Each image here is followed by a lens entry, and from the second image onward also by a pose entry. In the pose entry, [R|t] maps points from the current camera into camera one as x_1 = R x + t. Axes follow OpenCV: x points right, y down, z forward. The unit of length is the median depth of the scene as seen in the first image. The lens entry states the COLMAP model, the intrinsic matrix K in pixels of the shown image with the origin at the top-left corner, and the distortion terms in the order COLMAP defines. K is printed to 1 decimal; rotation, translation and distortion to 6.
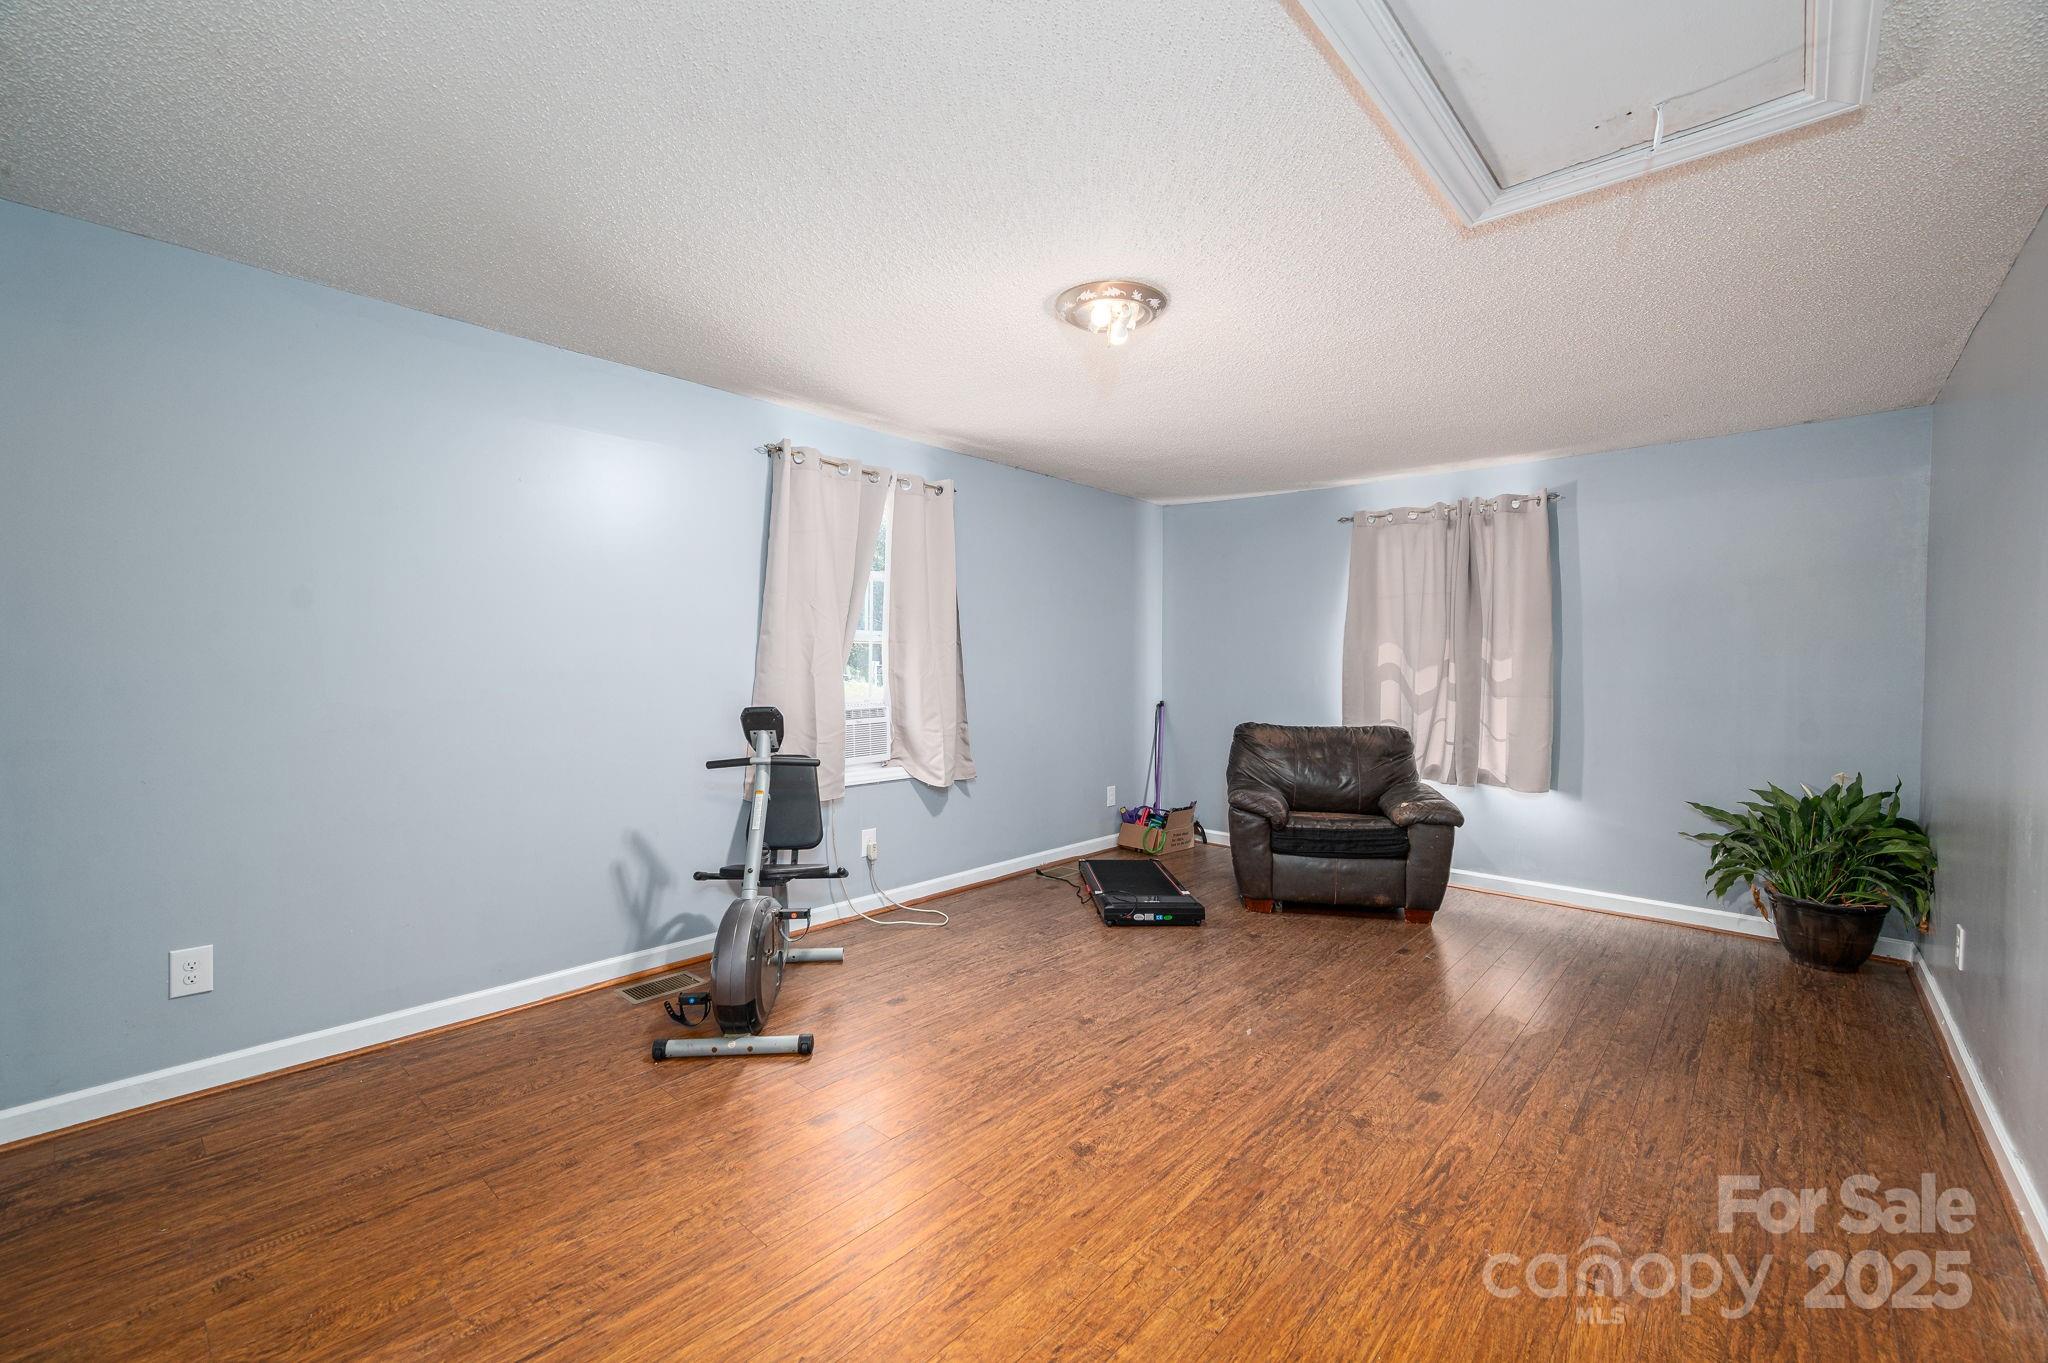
lens RADIAL K [[846.7, 0, 1012.5], [0, 846.7, 677.7], [0, 0, 1]] dist [-0.000234, 0.000560]
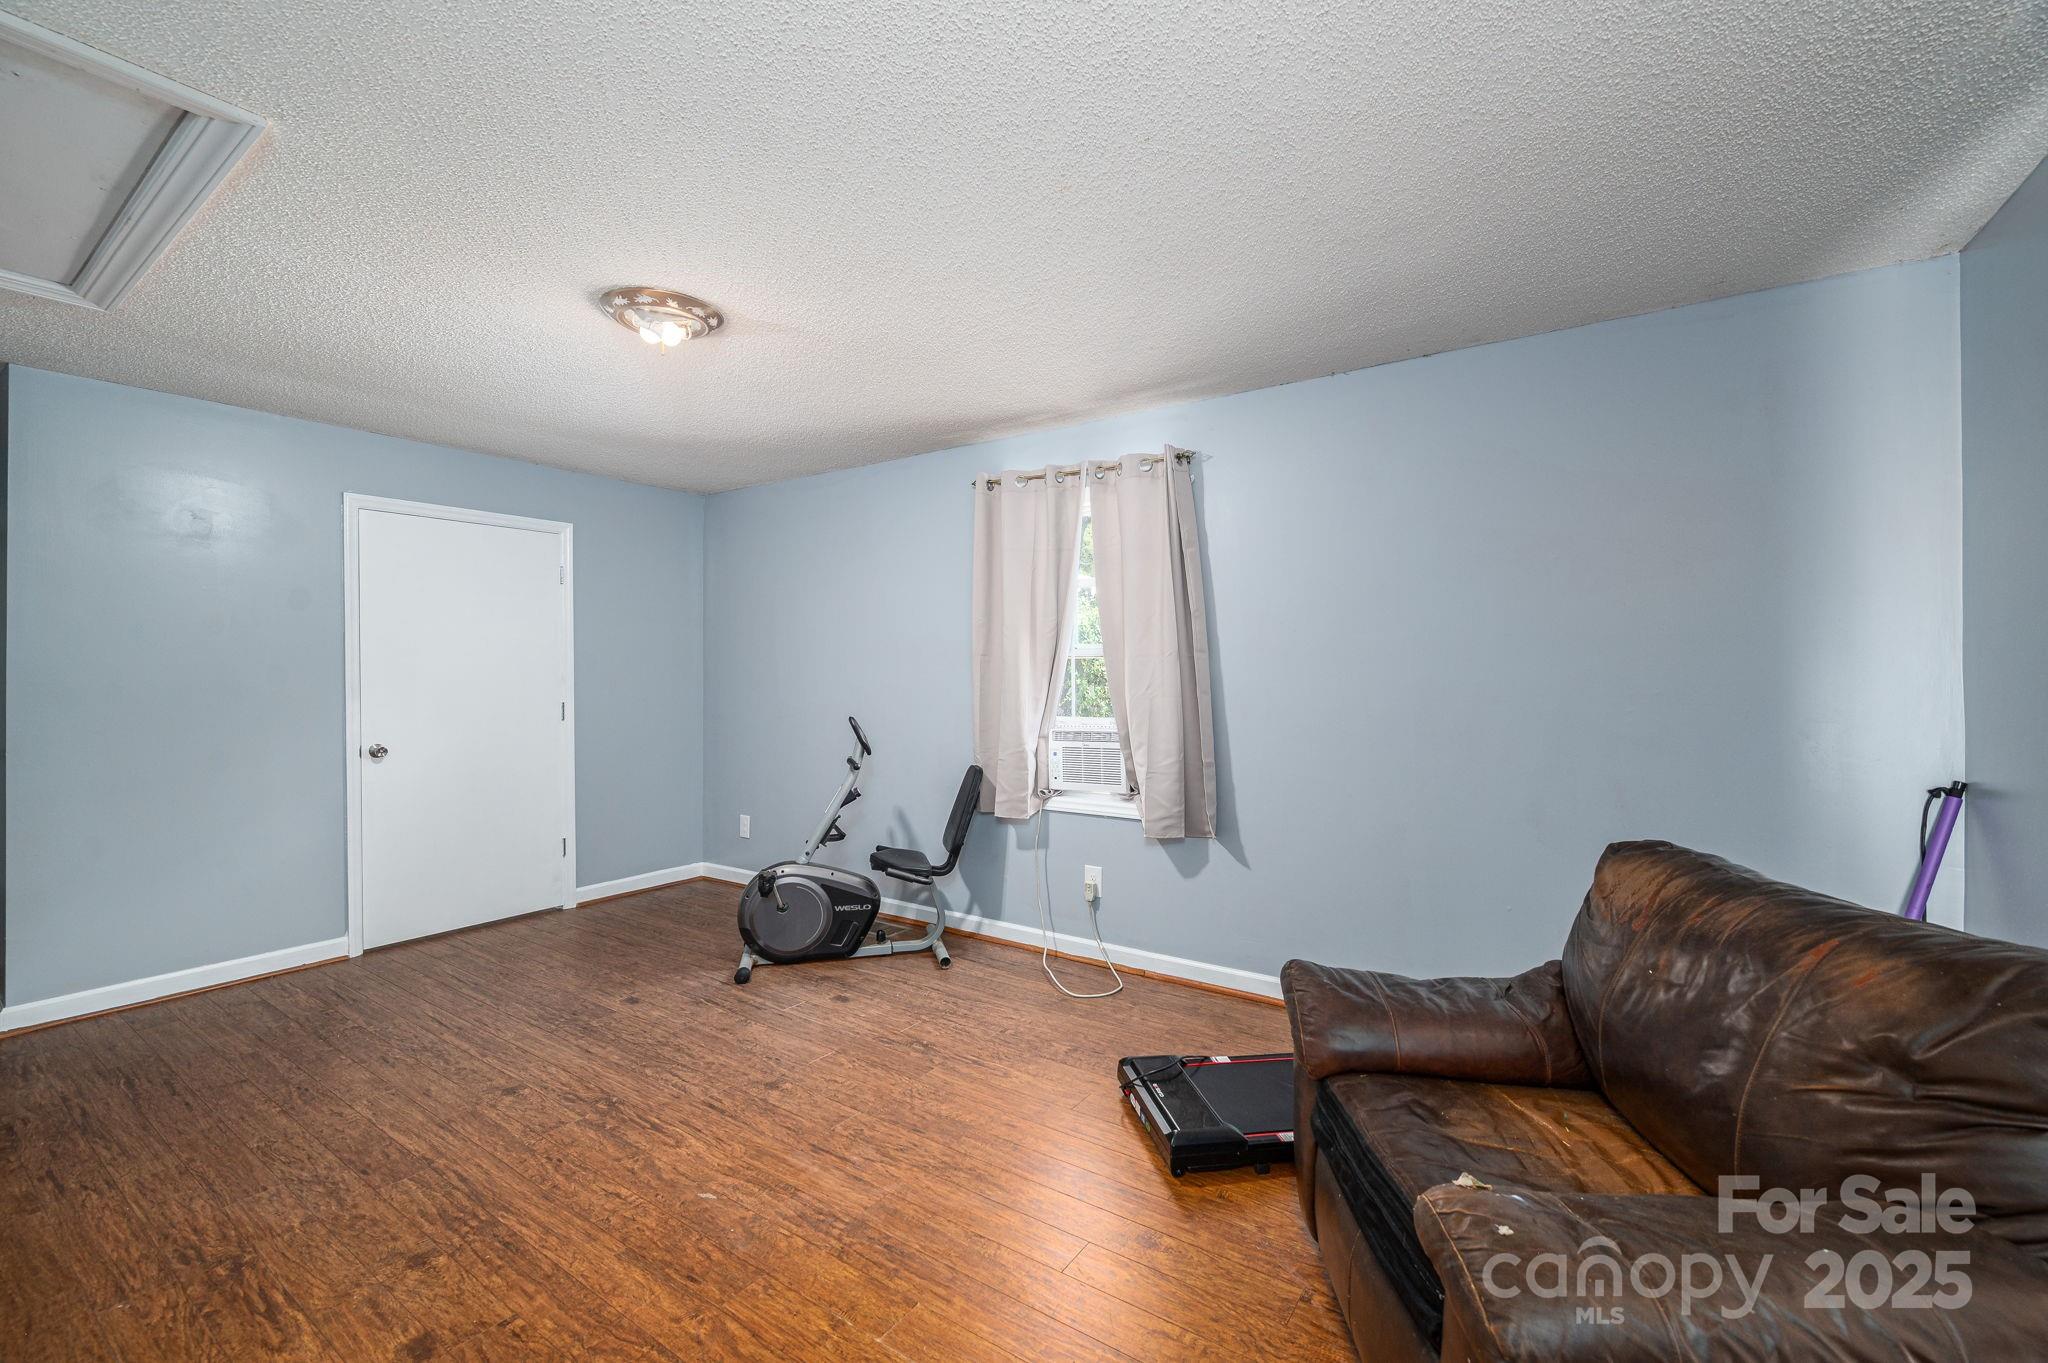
lens RADIAL K [[846.7, 0, 1012.5], [0, 846.7, 677.7], [0, 0, 1]] dist [-0.000234, 0.000560]
pose [[0.133562, -0.007201, -0.991014, 1.073922], [-0.017166, 0.999807, -0.009579, -0.013824], [0.990892, 0.018291, 0.133413, 1.212486]]
